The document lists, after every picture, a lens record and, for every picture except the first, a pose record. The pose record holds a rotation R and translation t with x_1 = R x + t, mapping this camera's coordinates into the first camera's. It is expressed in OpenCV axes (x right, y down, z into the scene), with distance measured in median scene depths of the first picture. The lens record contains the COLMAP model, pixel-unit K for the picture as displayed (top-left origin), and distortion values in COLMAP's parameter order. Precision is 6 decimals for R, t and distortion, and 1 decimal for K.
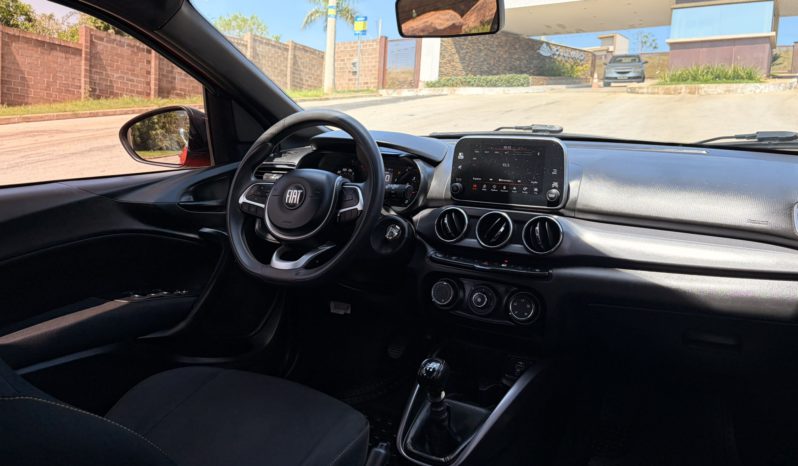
lens RADIAL K [[614.4, 0, 399.0], [0, 614.4, 233.0], [0, 0, 1]] dist [0.023122, -0.007488]
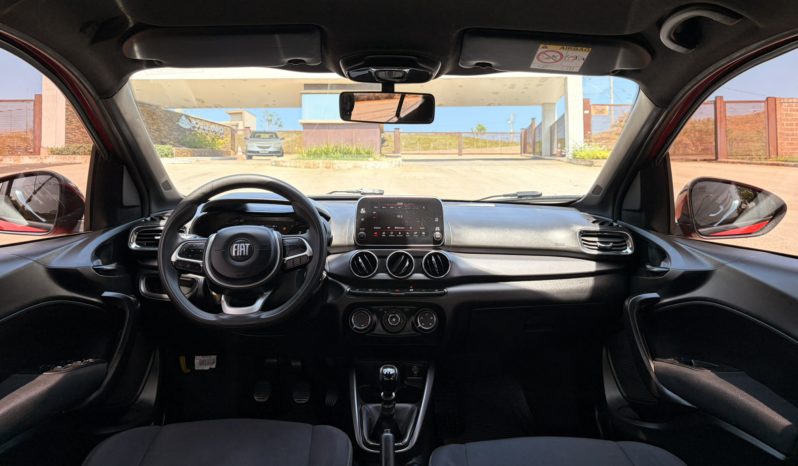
lens RADIAL K [[618.0, 0, 399.0], [0, 618.0, 233.0], [0, 0, 1]] dist [0.049406, -0.003746]
pose [[0.833451, -0.043388, 0.550887, -0.506963], [0.106090, 0.990932, -0.082459, 0.032300], [-0.542314, 0.127169, 0.830496, -0.100750]]
